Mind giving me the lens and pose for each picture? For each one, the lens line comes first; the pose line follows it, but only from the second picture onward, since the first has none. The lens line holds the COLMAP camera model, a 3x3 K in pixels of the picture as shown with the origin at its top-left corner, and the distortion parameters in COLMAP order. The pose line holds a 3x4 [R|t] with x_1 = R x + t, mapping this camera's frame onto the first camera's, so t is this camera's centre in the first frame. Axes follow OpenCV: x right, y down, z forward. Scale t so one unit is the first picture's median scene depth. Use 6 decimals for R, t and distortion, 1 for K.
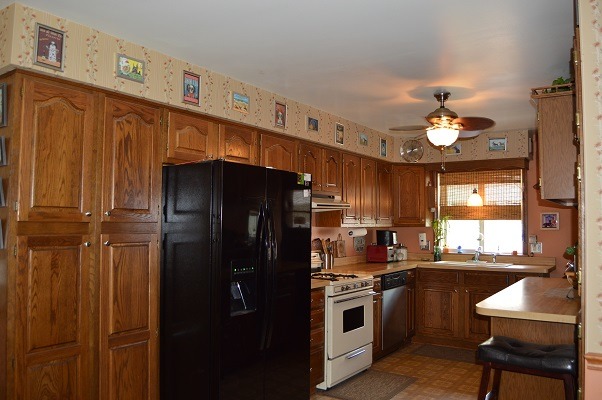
lens RADIAL K [[489.8, 0, 305.9], [0, 489.8, 200.4], [0, 0, 1]] dist [-0.087115, 0.034236]
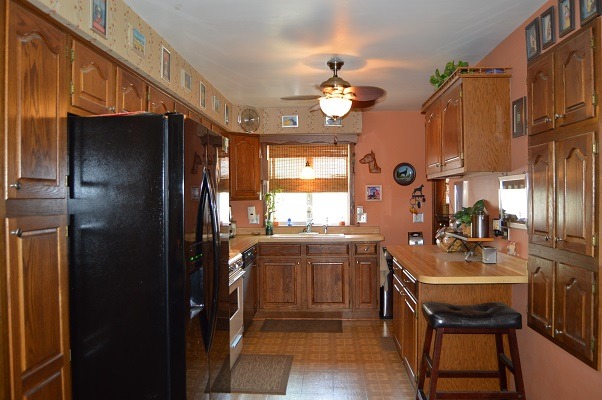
lens RADIAL K [[489.8, 0, 300.4], [0, 489.8, 198.9], [0, 0, 1]] dist [-0.087115, 0.034236]
pose [[0.858836, -0.016016, 0.512000, -0.246866], [-0.009668, 0.998826, 0.047463, 0.006647], [-0.512159, -0.045713, 0.857673, 0.163525]]
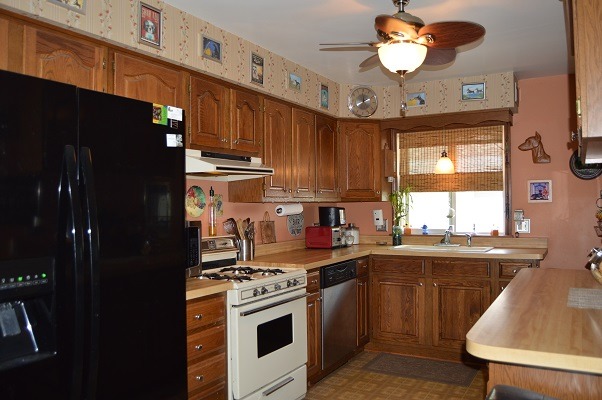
lens RADIAL K [[489.8, 0, 303.6], [0, 489.8, 200.8], [0, 0, 1]] dist [-0.087115, 0.034236]
pose [[0.997195, -0.016030, 0.073113, 0.086845], [0.013145, 0.999122, 0.039775, 0.027756], [-0.073687, -0.038703, 0.996530, 0.312331]]
